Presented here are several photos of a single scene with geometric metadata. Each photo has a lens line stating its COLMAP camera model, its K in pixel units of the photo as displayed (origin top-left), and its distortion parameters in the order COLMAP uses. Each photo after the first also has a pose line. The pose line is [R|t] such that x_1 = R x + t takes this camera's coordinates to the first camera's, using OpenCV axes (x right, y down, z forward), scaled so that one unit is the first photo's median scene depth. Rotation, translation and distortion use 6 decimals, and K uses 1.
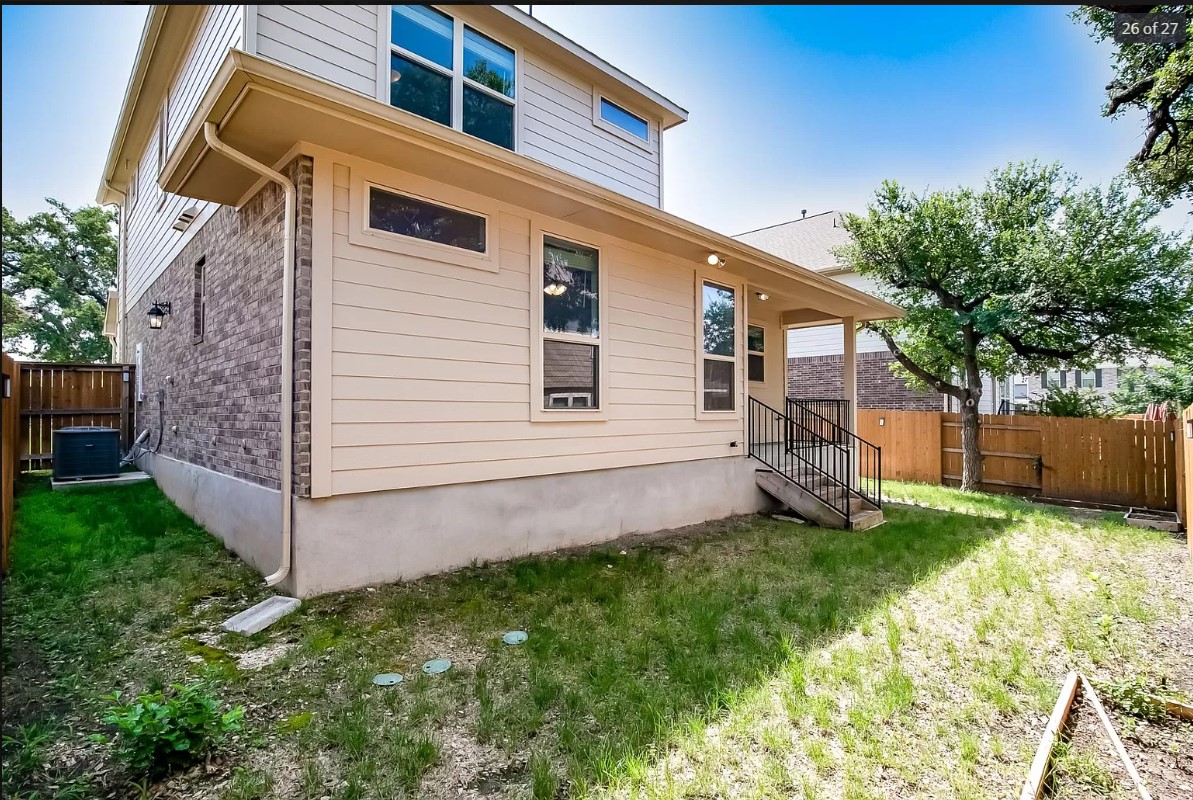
lens RADIAL K [[539.6, 0, 590.1], [0, 539.6, 403.3], [0, 0, 1]] dist [-0.026836, 0.000628]
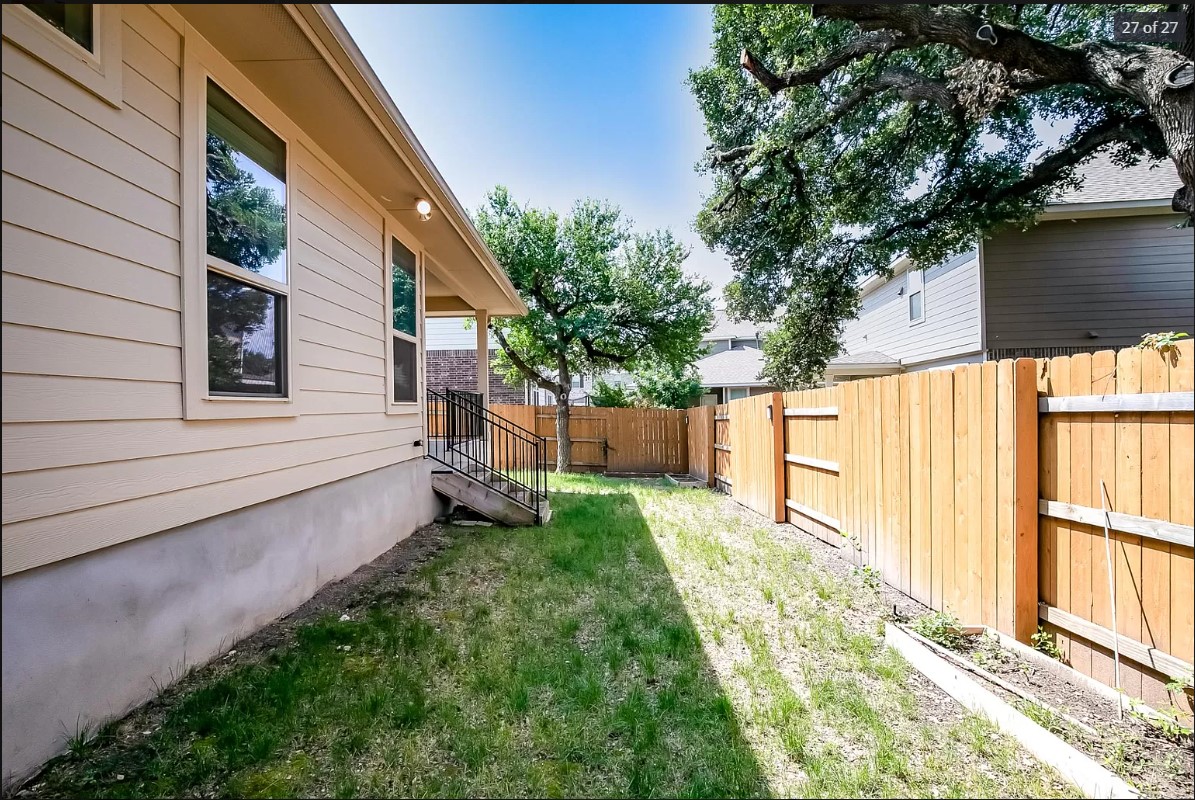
lens RADIAL K [[540.5, 0, 591.0], [0, 540.5, 403.3], [0, 0, 1]] dist [-0.026836, 0.000628]
pose [[0.712237, -0.007064, 0.701903, -0.133009], [0.002714, 0.999970, 0.007310, 0.010471], [-0.701933, -0.003302, 0.712235, 0.246744]]
